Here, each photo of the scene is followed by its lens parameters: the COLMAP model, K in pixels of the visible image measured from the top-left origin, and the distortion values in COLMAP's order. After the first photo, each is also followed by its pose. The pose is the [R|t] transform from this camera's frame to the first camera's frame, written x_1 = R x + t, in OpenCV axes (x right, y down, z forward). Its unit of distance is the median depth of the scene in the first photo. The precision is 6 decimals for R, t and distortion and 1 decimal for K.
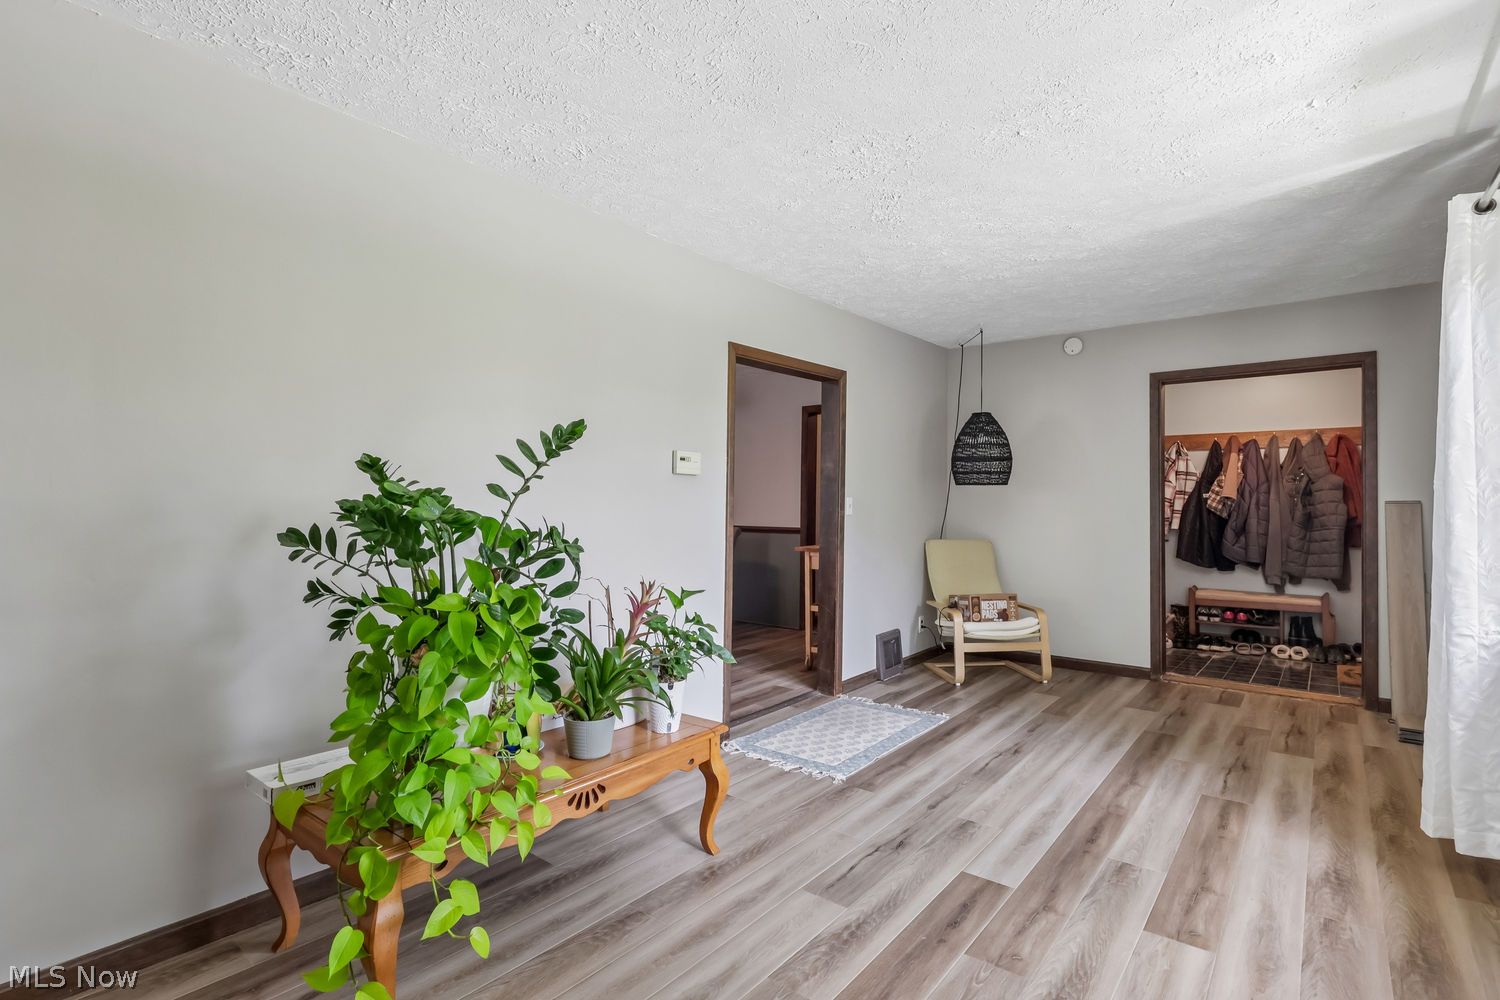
lens RADIAL K [[712.6, 0, 751.9], [0, 712.6, 493.3], [0, 0, 1]] dist [-0.002338, 0.000834]
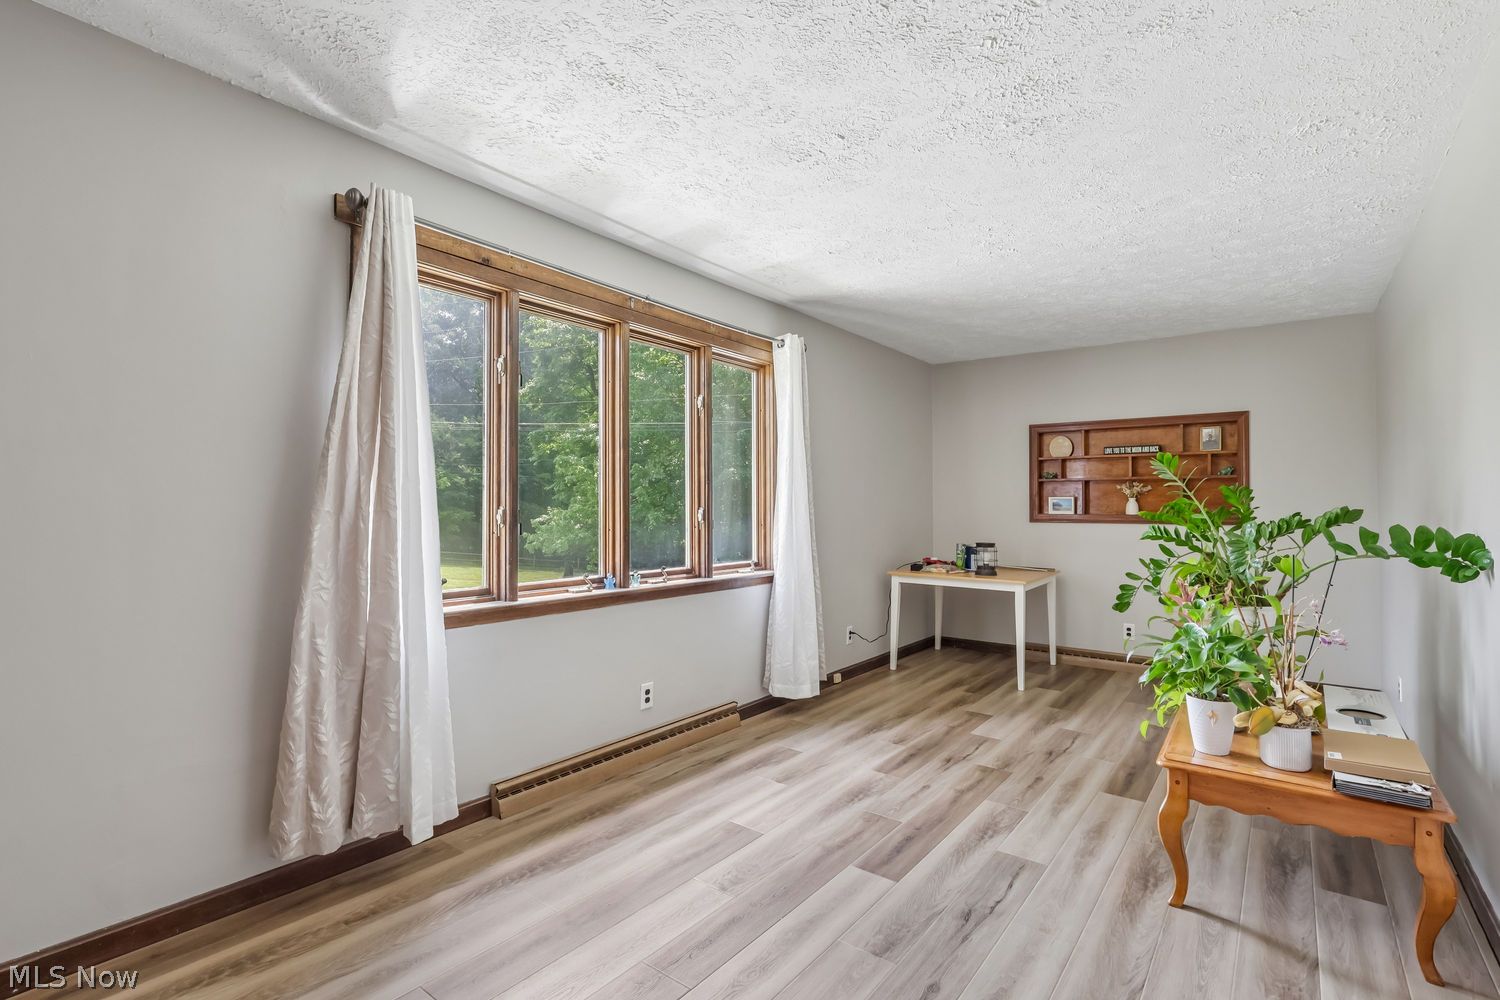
lens RADIAL K [[712.6, 0, 751.1], [0, 712.6, 490.5], [0, 0, 1]] dist [-0.002338, 0.000834]
pose [[-0.999472, -0.010182, -0.030863, 0.553661], [-0.009004, 0.999234, -0.038071, 0.032990], [0.031227, -0.037773, -0.998798, 2.073023]]
